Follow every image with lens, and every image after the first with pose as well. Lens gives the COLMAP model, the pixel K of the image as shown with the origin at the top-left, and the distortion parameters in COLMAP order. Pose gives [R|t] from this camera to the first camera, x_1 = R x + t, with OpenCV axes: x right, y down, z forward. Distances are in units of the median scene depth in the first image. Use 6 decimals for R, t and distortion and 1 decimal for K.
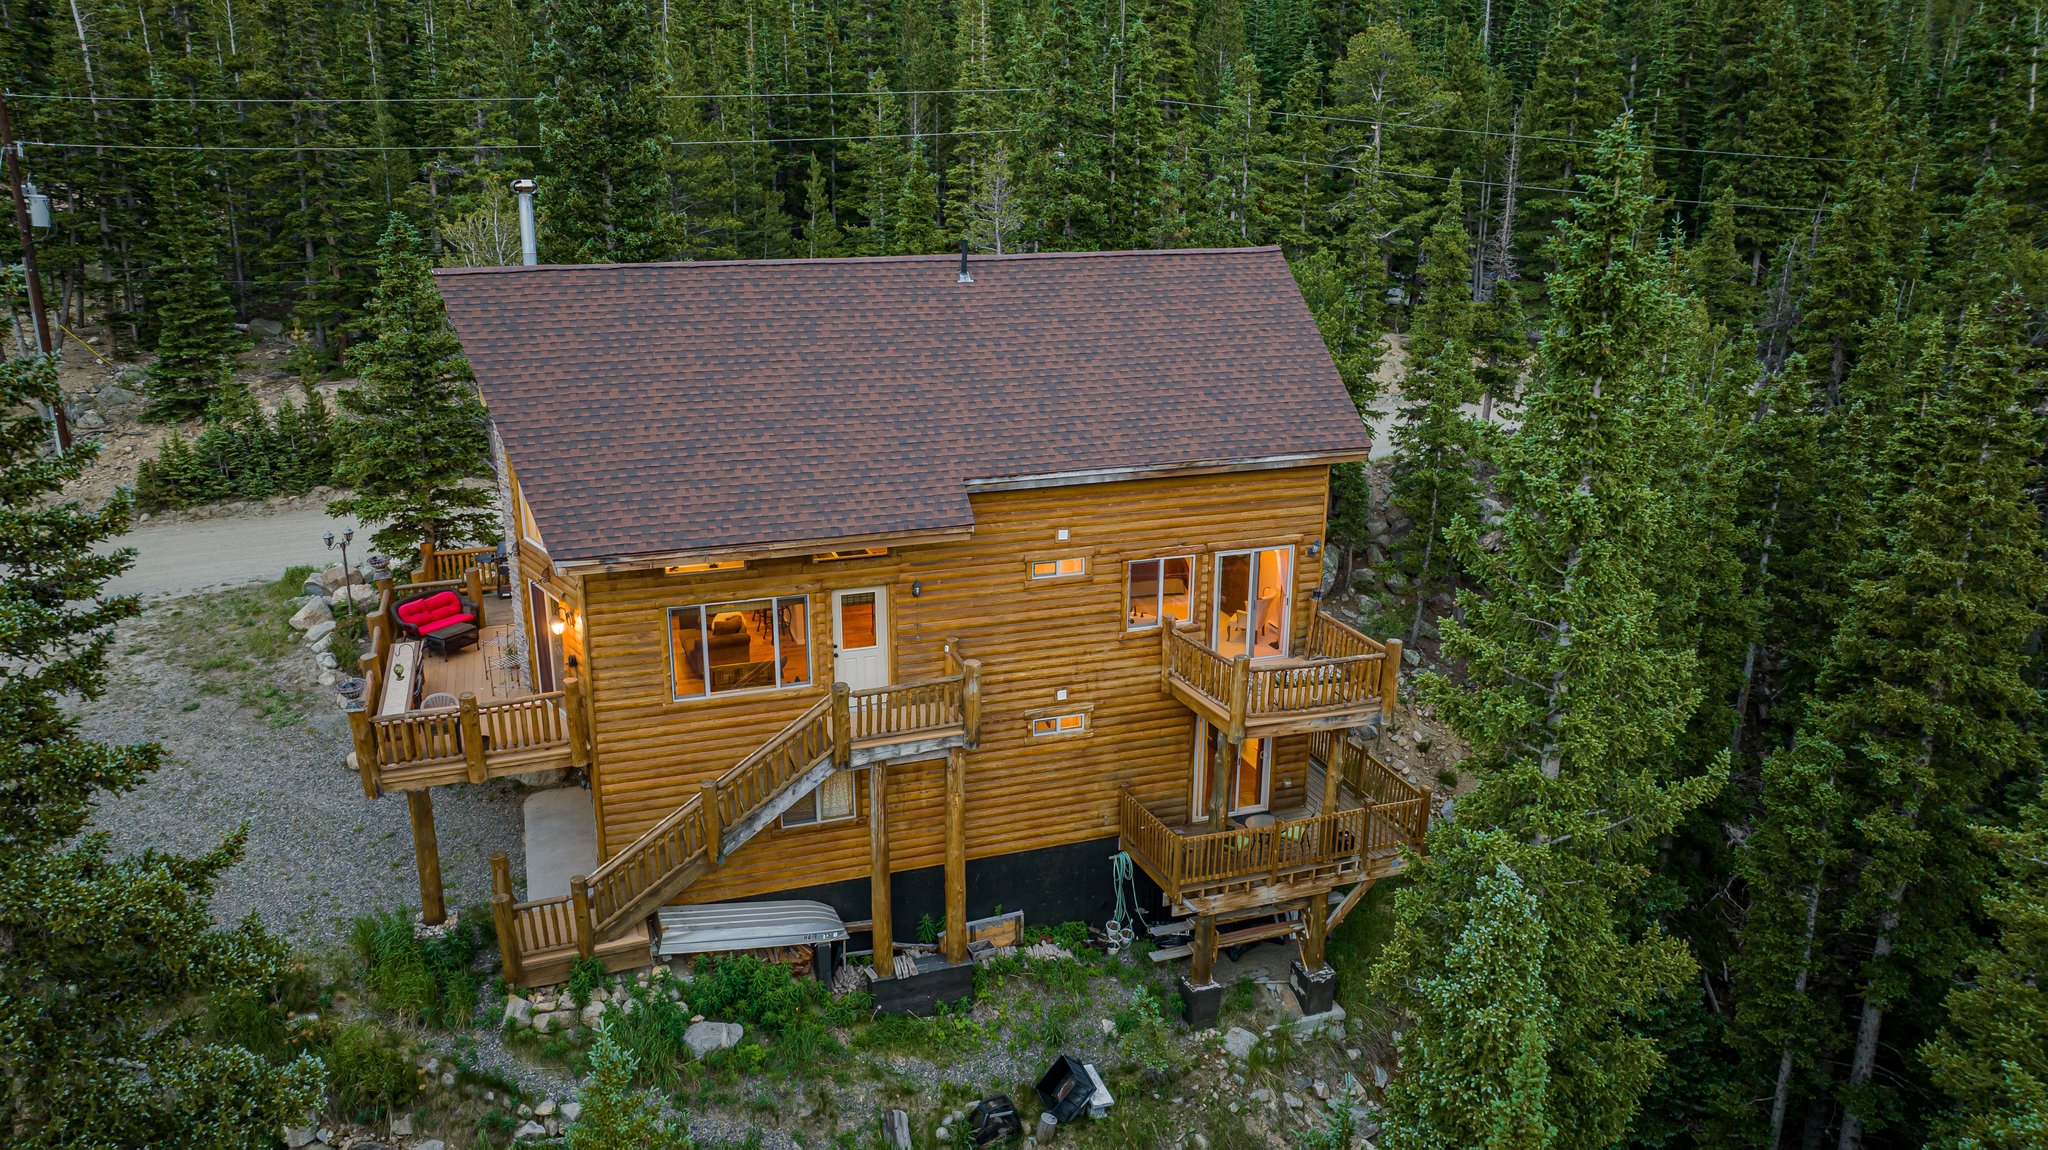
lens RADIAL K [[1514.5, 0, 1024.0], [0, 1514.5, 575.0], [0, 0, 1]] dist [-0.018498, -0.002689]
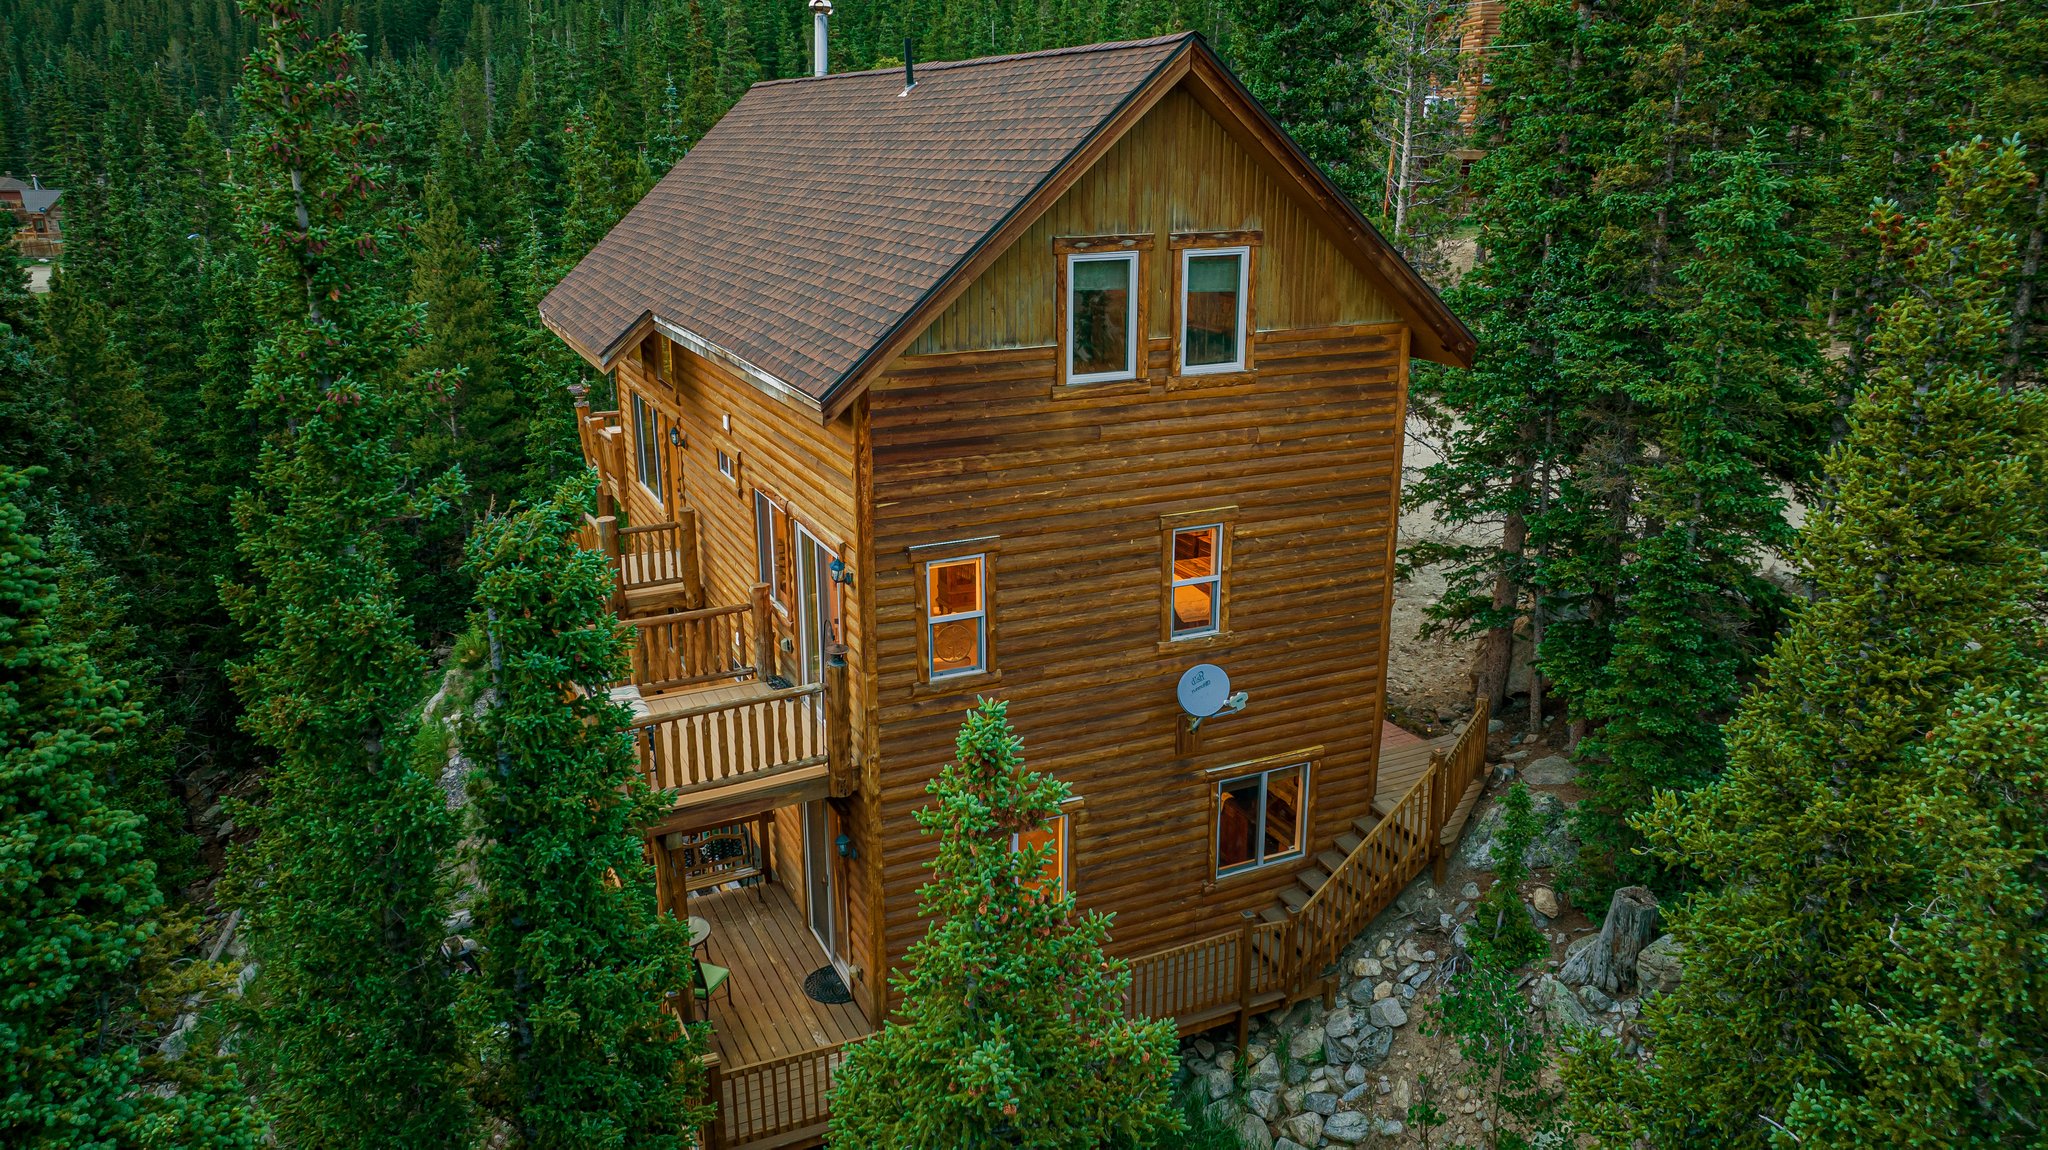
lens RADIAL K [[1458.2, 0, 1024.0], [0, 1458.2, 575.0], [0, 0, 1]] dist [-0.000941, -0.000694]
pose [[0.097359, 0.290692, -0.951851, 0.736606], [-0.285910, 0.924250, 0.253018, -0.178427], [0.953298, 0.247510, 0.173096, 1.011730]]
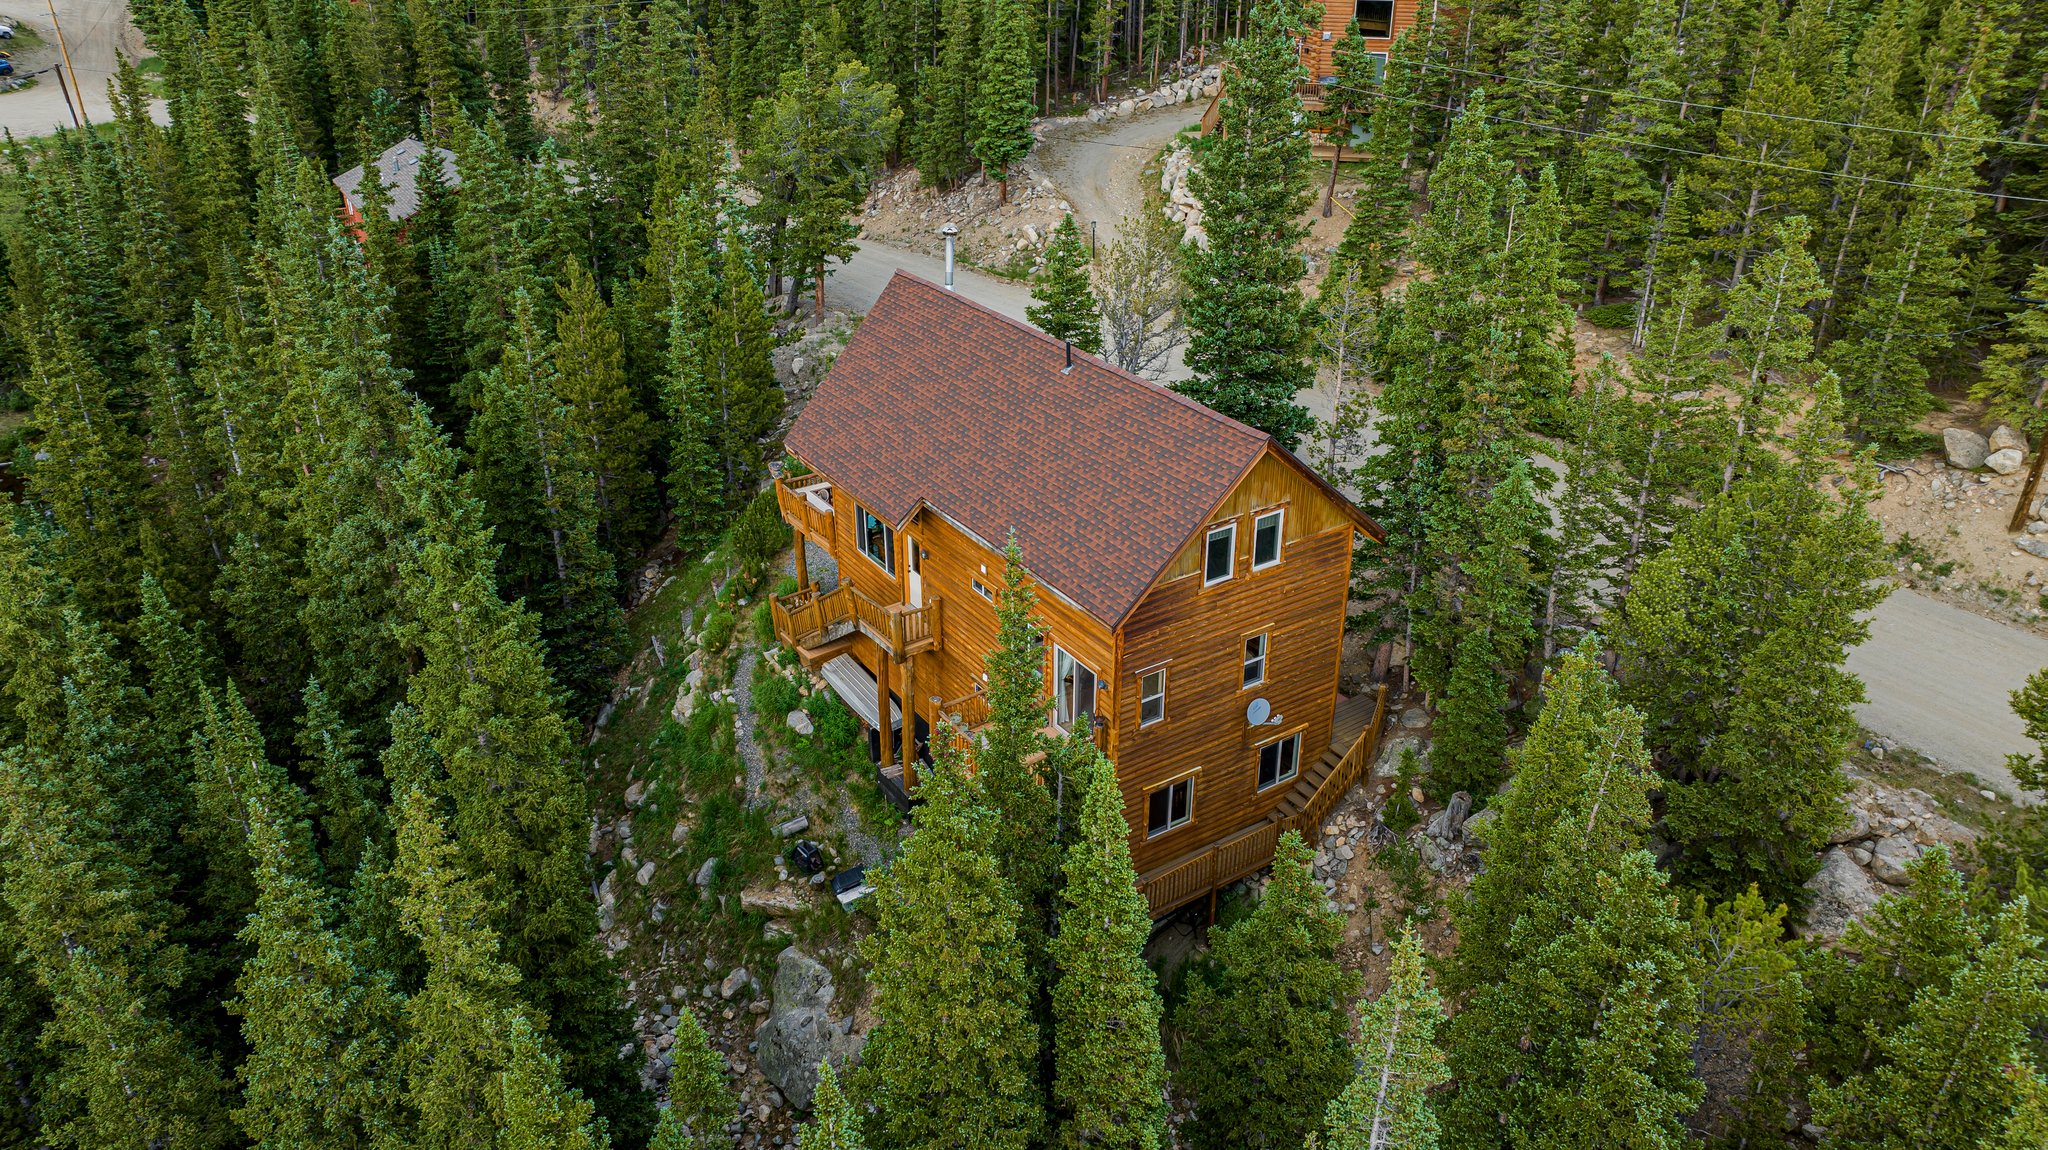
lens RADIAL K [[1458.2, 0, 1024.0], [0, 1458.2, 575.0], [0, 0, 1]] dist [-0.000941, -0.000694]
pose [[0.236861, 0.437574, -0.867425, 1.154761], [-0.276403, 0.886287, 0.371614, -0.510319], [0.931396, 0.151738, 0.330873, 0.586702]]
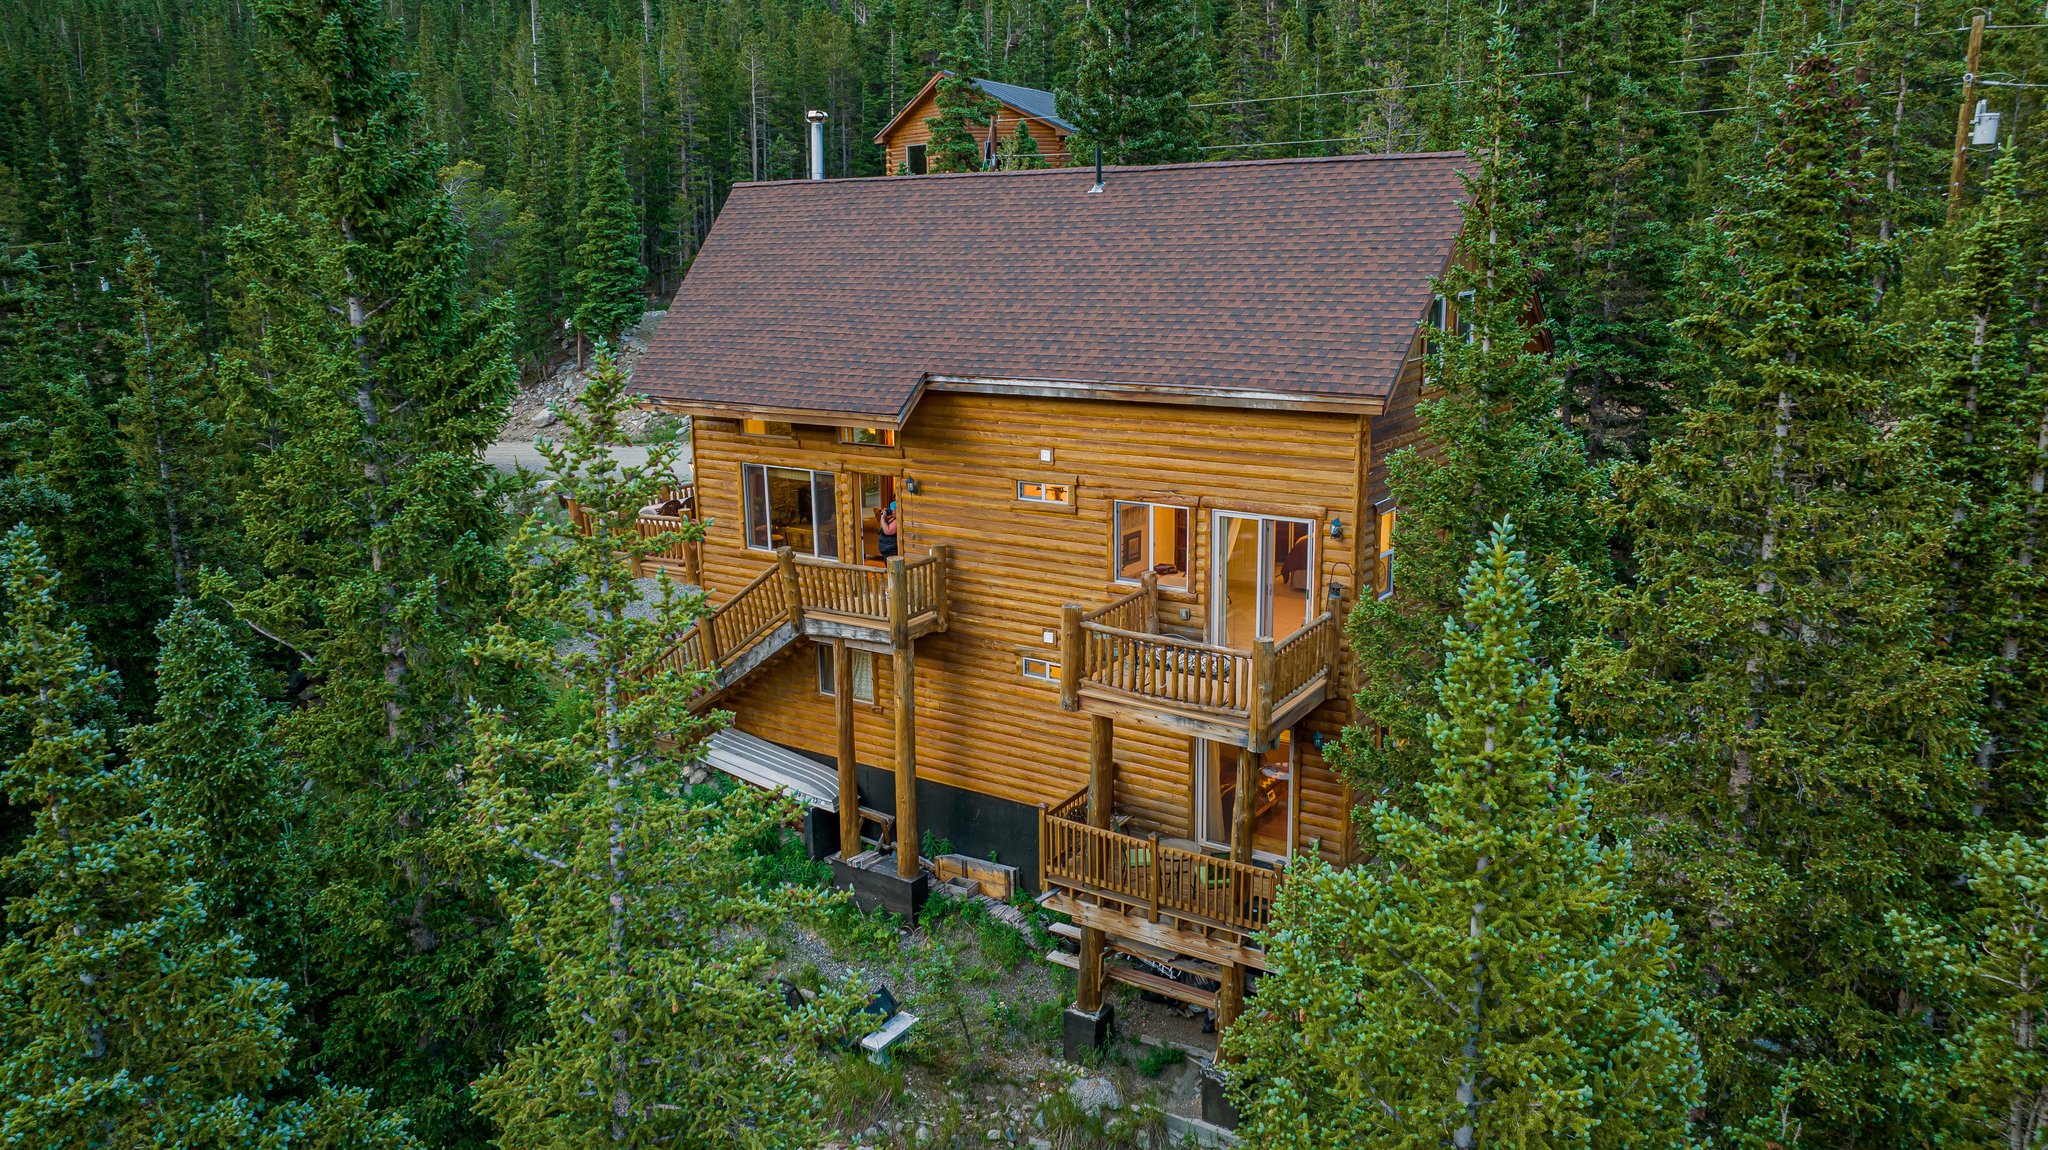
lens RADIAL K [[1514.5, 0, 1024.0], [0, 1514.5, 575.0], [0, 0, 1]] dist [-0.018498, -0.002689]
pose [[0.583486, 0.169489, -0.794240, 0.737811], [-0.219171, 0.974556, 0.046955, 0.003596], [0.781990, 0.146676, 0.605787, 0.439485]]
